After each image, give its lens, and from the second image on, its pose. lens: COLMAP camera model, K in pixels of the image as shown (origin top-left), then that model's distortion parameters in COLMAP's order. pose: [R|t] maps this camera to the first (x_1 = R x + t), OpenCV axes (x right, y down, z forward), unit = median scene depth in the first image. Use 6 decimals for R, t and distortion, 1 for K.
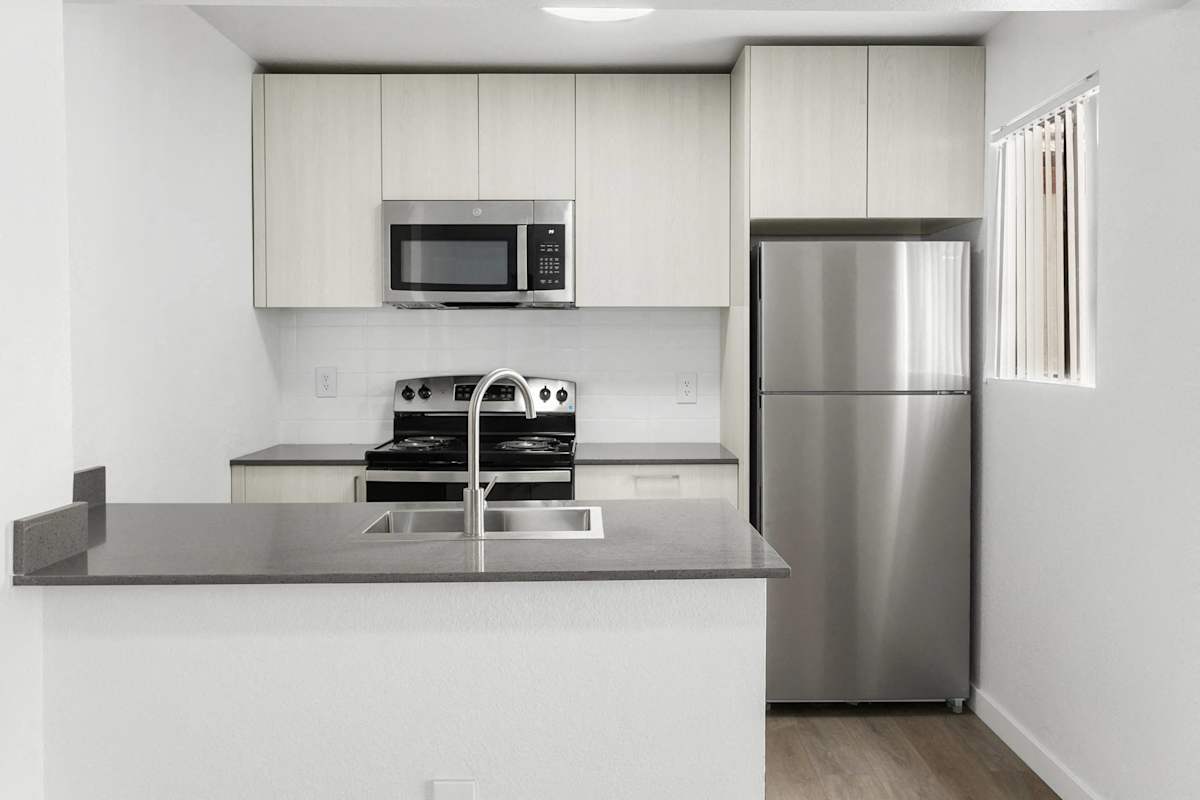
lens RADIAL K [[1067.3, 0, 600.5], [0, 1067.3, 371.0], [0, 0, 1]] dist [-0.002259, 0.000500]
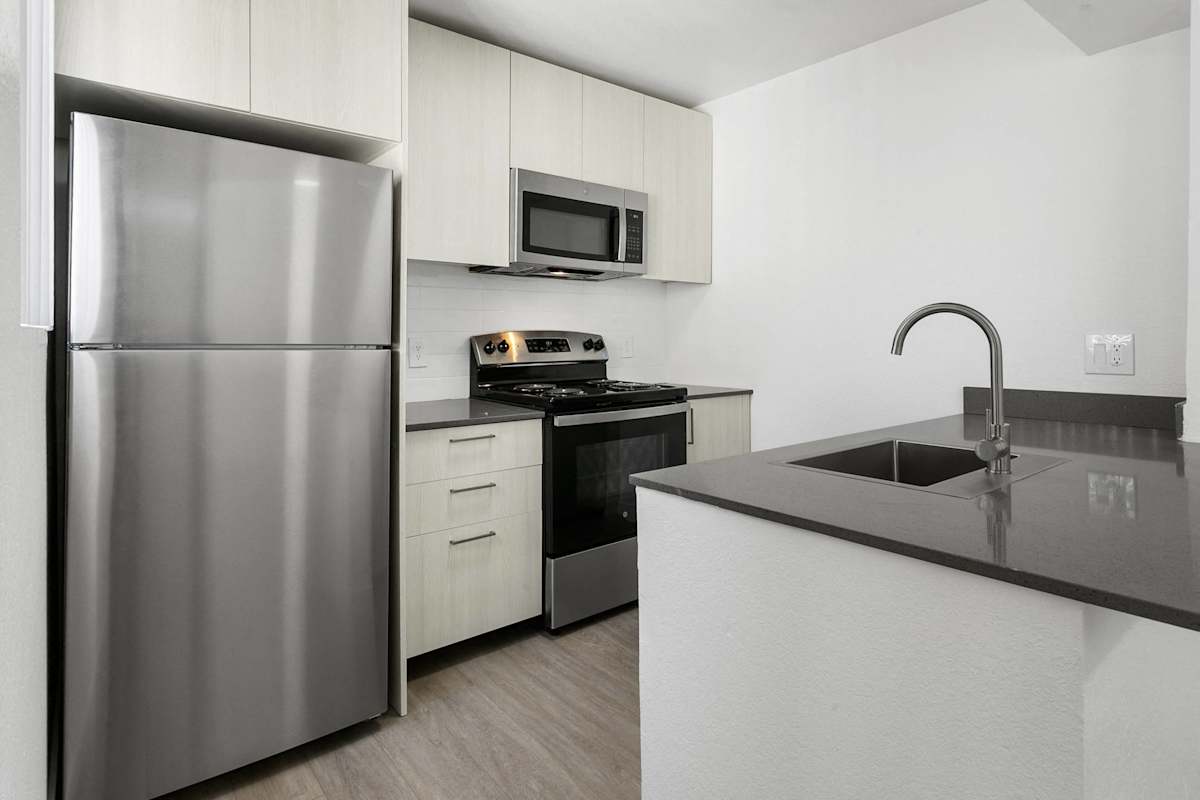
lens RADIAL K [[643.4, 0, 598.6], [0, 643.4, 354.7], [0, 0, 1]] dist [-0.000261, 0.000154]
pose [[0.763093, -0.015648, 0.646100, -0.566931], [-0.011626, 0.999213, 0.037931, 0.003154], [-0.646185, -0.036457, 0.762310, 0.448253]]
